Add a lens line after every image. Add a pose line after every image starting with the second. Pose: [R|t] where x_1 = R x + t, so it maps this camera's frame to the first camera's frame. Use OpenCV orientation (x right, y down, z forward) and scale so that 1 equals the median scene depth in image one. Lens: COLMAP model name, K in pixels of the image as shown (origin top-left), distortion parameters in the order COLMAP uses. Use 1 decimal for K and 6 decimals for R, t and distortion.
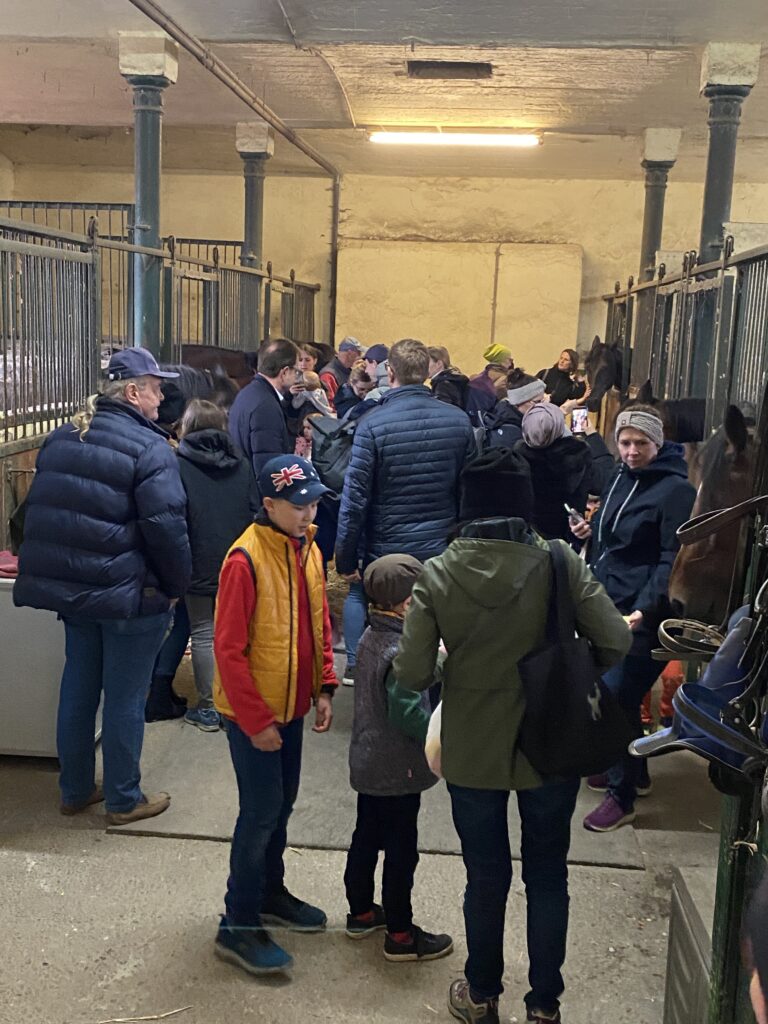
lens RADIAL K [[1177.1, 0, 380.8], [0, 1177.1, 513.9], [0, 0, 1]] dist [0.184754, -0.426790]
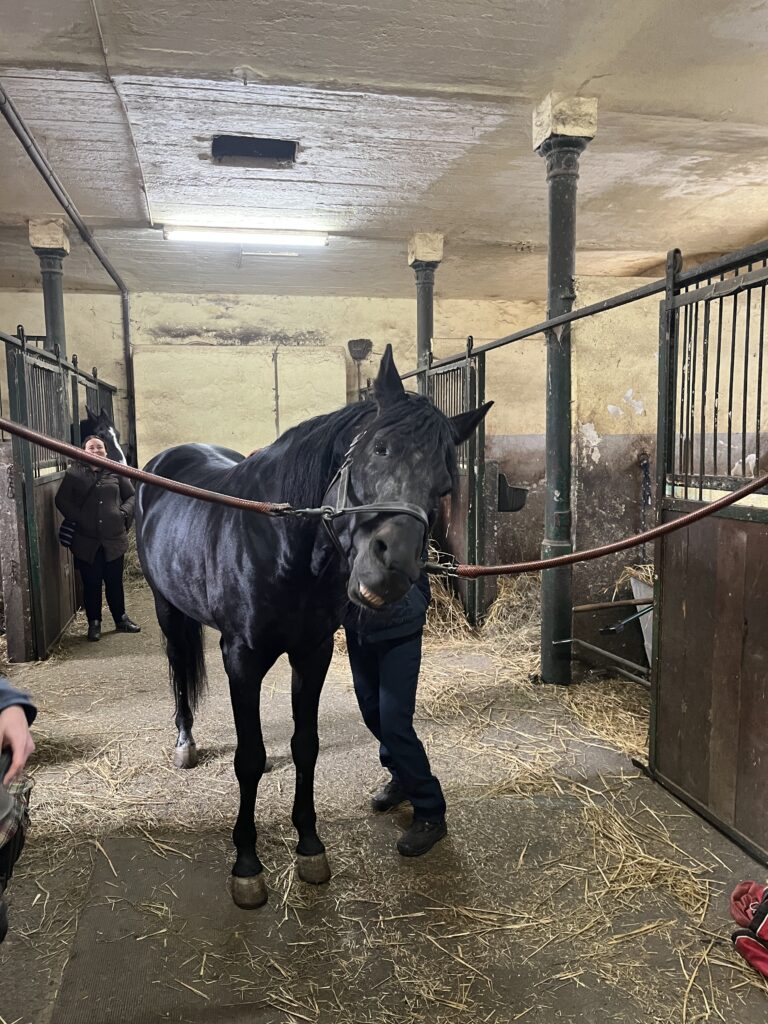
lens RADIAL K [[778.0, 0, 386.7], [0, 778.0, 521.6], [0, 0, 1]] dist [0.057778, -0.080707]
pose [[0.951373, -0.082729, 0.296723, -0.062586], [0.097033, 0.994708, -0.033781, -0.024110], [-0.292358, 0.060930, 0.954366, 0.353674]]
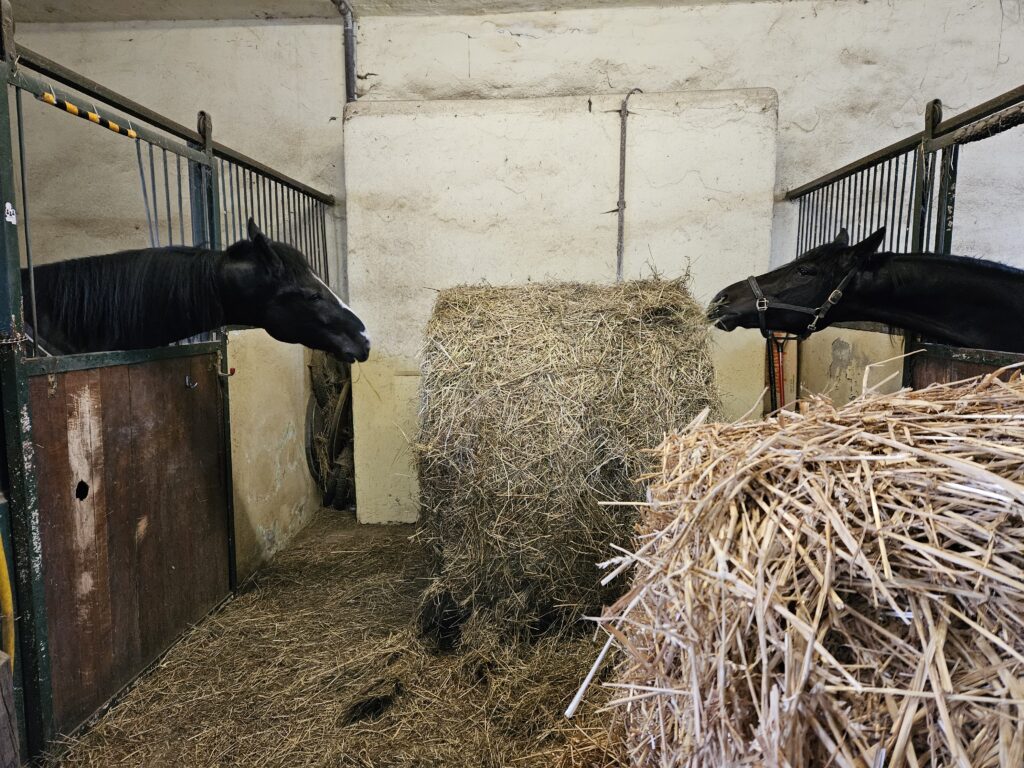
lens RADIAL K [[688.8, 0, 512.0], [0, 688.8, 384.0], [0, 0, 1]] dist [0.068941, 0.000198]
pose [[0.998218, -0.039814, 0.044447, 0.038403], [0.041911, 0.998001, -0.047298, -0.116179], [-0.042475, 0.049077, 0.997891, 1.024036]]
